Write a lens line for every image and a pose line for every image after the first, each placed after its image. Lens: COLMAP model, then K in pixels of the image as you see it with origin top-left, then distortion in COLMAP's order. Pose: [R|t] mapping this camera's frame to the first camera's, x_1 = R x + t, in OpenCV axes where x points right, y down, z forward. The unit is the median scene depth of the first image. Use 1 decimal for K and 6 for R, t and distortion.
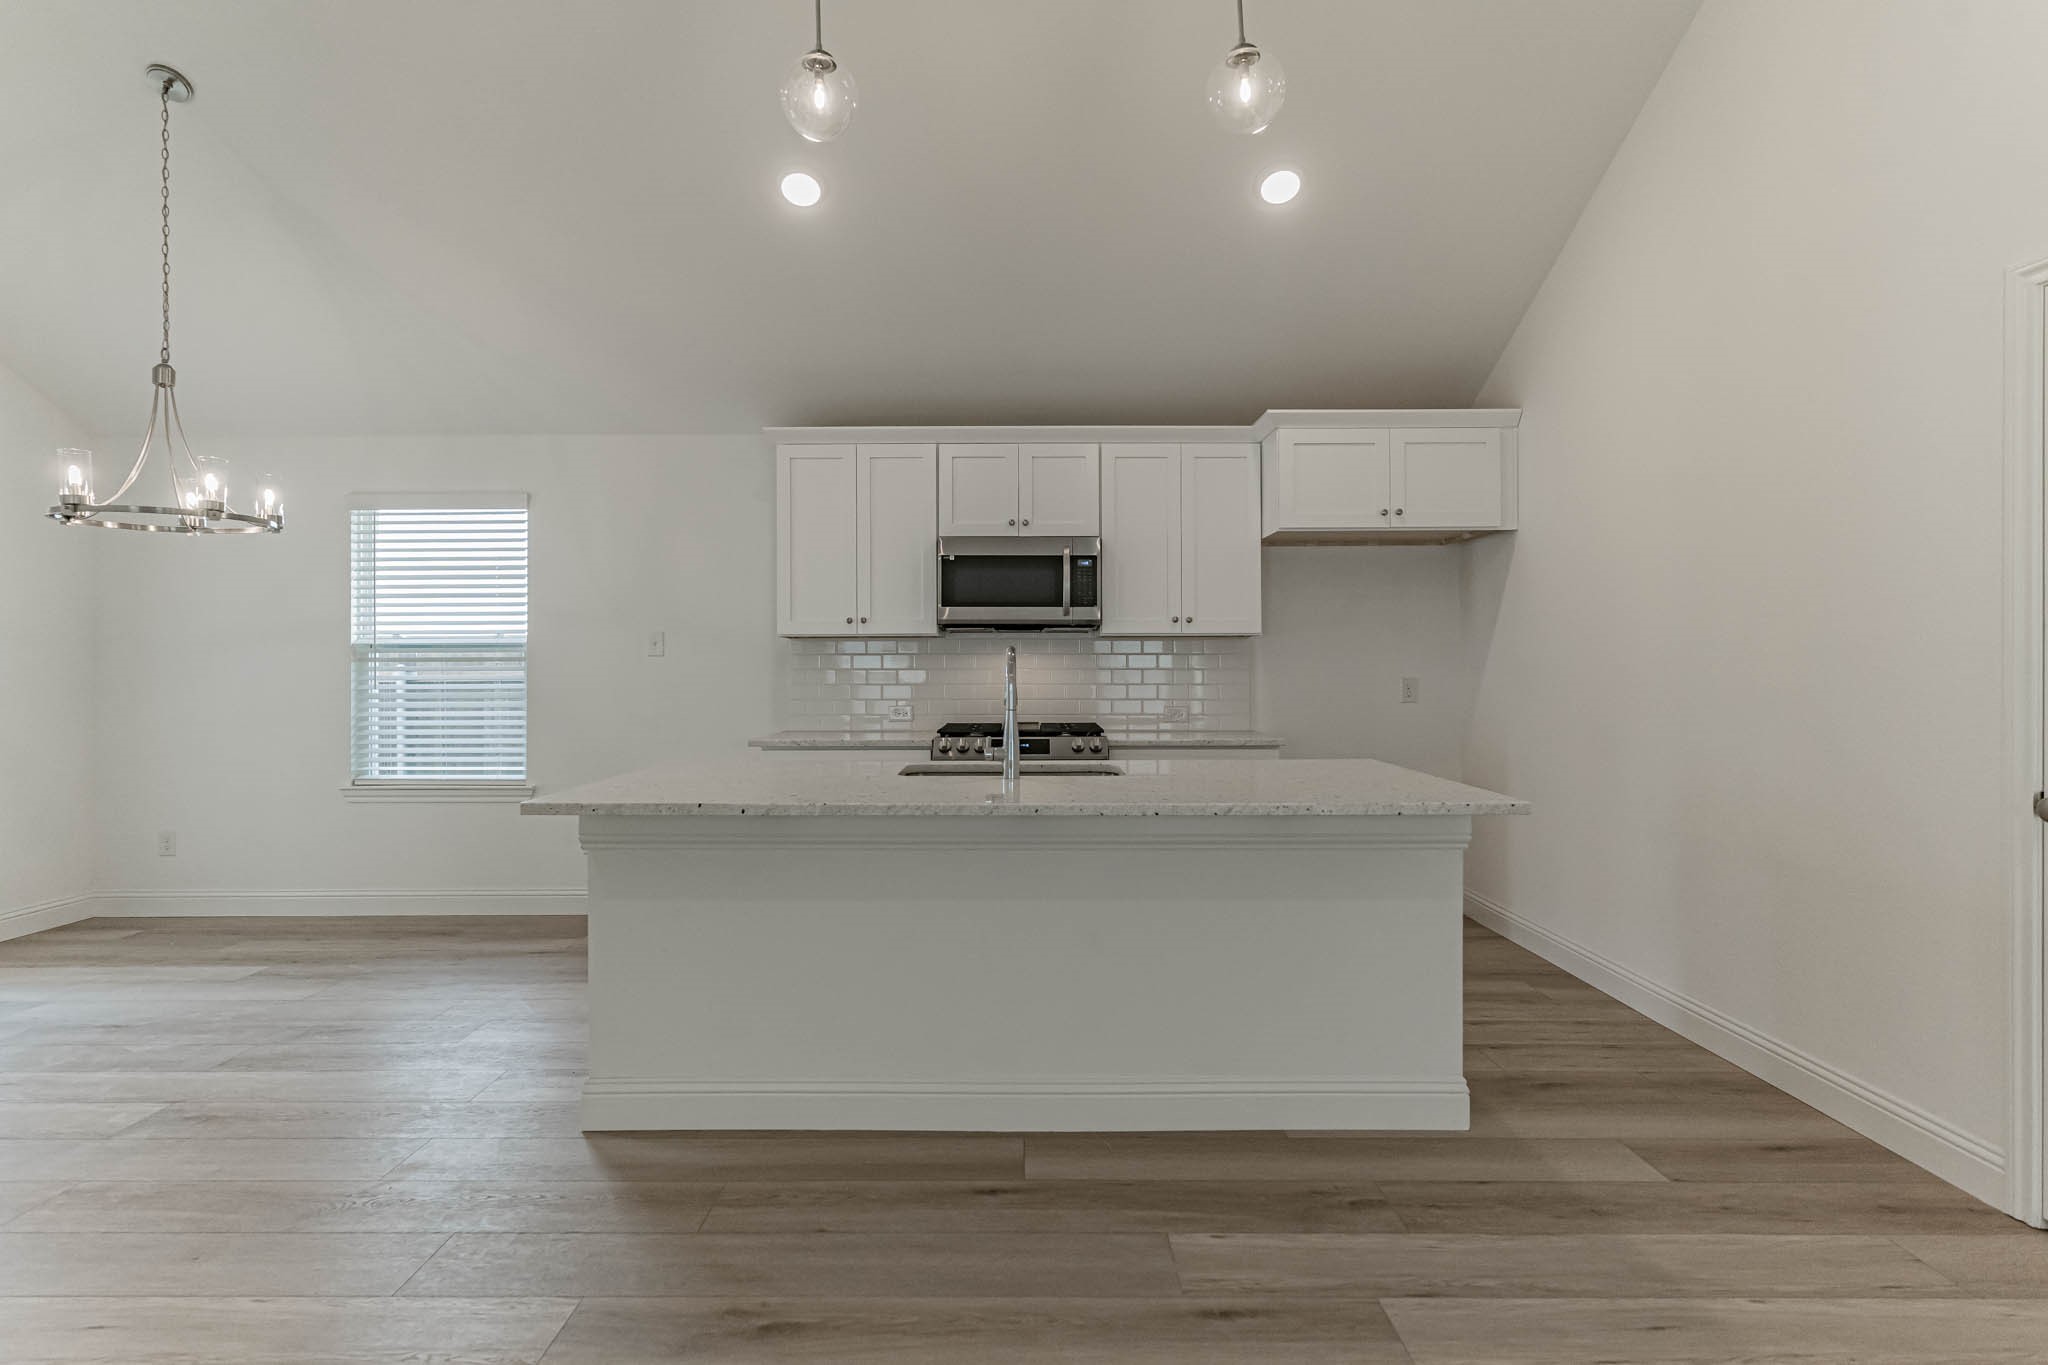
lens RADIAL K [[1060.0, 0, 1013.6], [0, 1060.0, 670.1], [0, 0, 1]] dist [-0.001679, 0.000284]
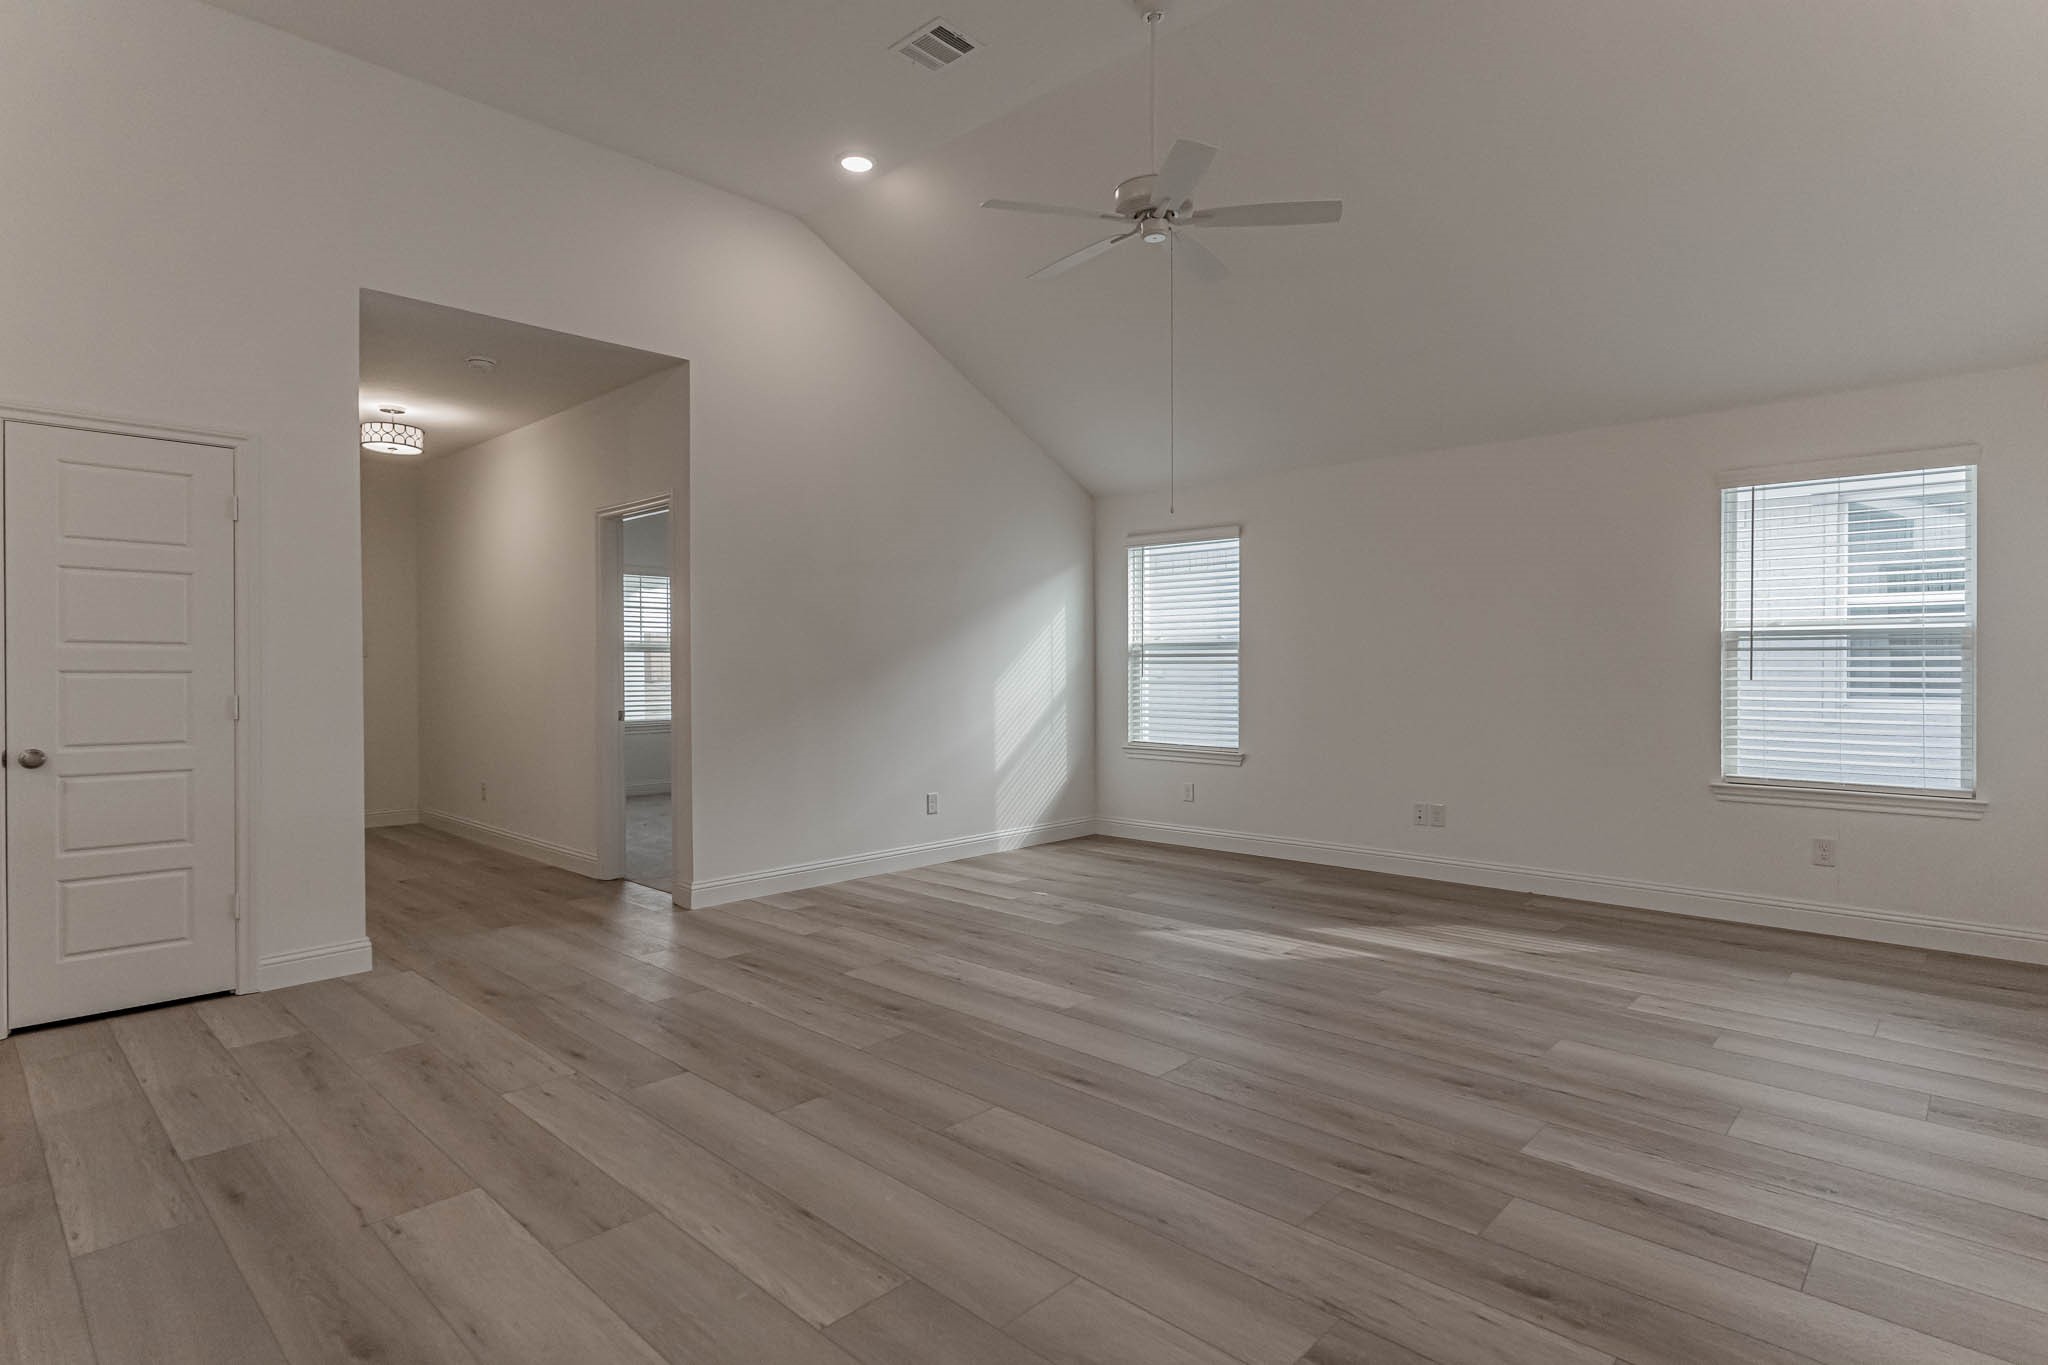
lens RADIAL K [[1045.1, 0, 1025.5], [0, 1045.1, 673.6], [0, 0, 1]] dist [-0.001258, -0.000743]
pose [[-0.732674, -0.001706, 0.680578, -0.528113], [0.006378, 0.999936, 0.009374, -0.000921], [-0.680550, 0.011209, -0.732616, 0.512022]]
